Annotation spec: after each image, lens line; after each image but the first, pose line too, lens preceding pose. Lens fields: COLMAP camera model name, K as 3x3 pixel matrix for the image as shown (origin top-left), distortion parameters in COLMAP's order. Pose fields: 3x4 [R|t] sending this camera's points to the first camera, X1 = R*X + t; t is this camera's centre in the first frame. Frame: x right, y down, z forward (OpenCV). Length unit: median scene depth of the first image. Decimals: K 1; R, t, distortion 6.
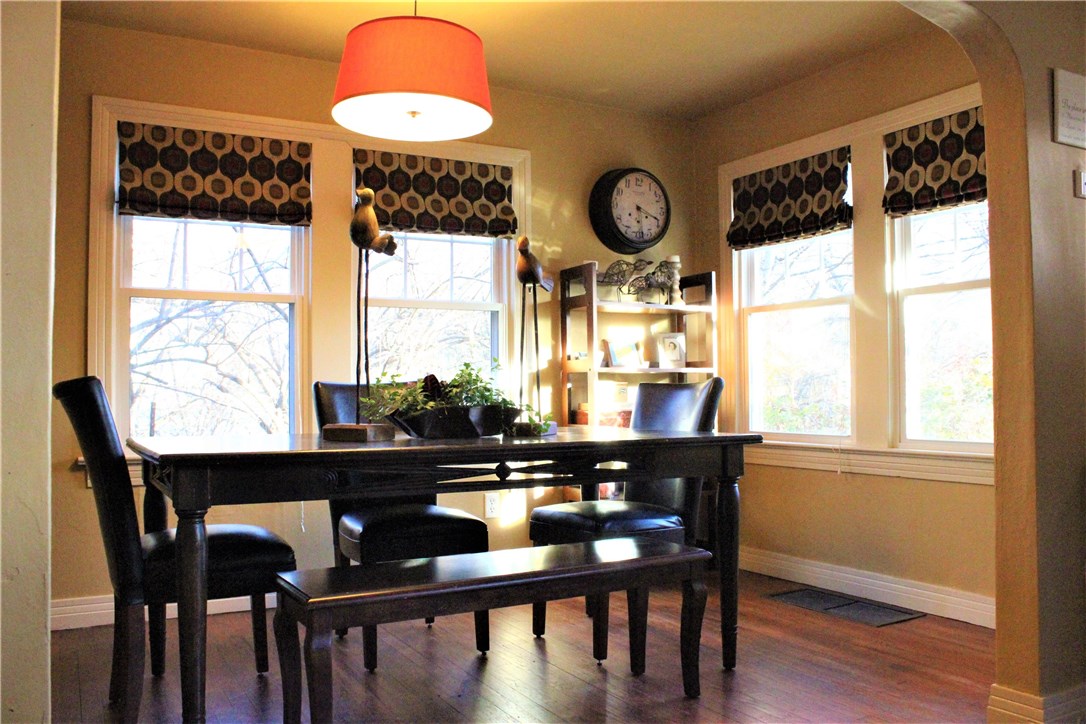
lens RADIAL K [[901.5, 0, 540.9], [0, 901.5, 365.2], [0, 0, 1]] dist [-0.168856, 0.143556]
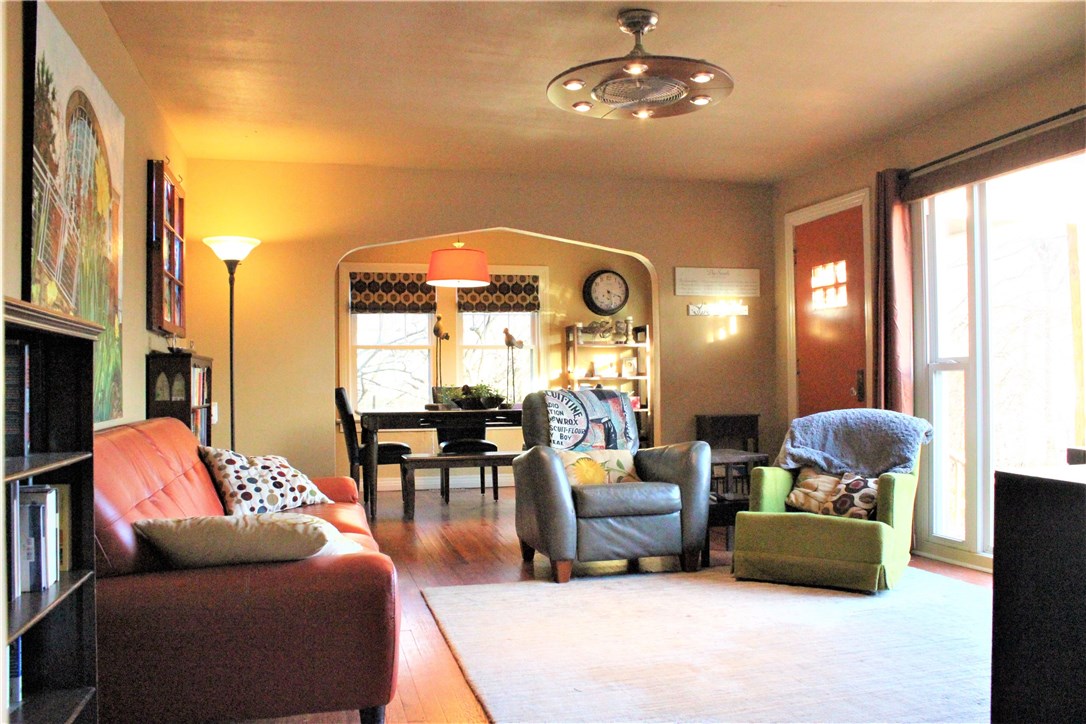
lens RADIAL K [[901.5, 0, 540.9], [0, 901.5, 365.2], [0, 0, 1]] dist [-0.168856, 0.143556]
pose [[0.965451, -0.008606, -0.260442, 0.490016], [0.012054, 0.999860, 0.011646, -0.047031], [0.260305, -0.014383, 0.965419, -0.920750]]
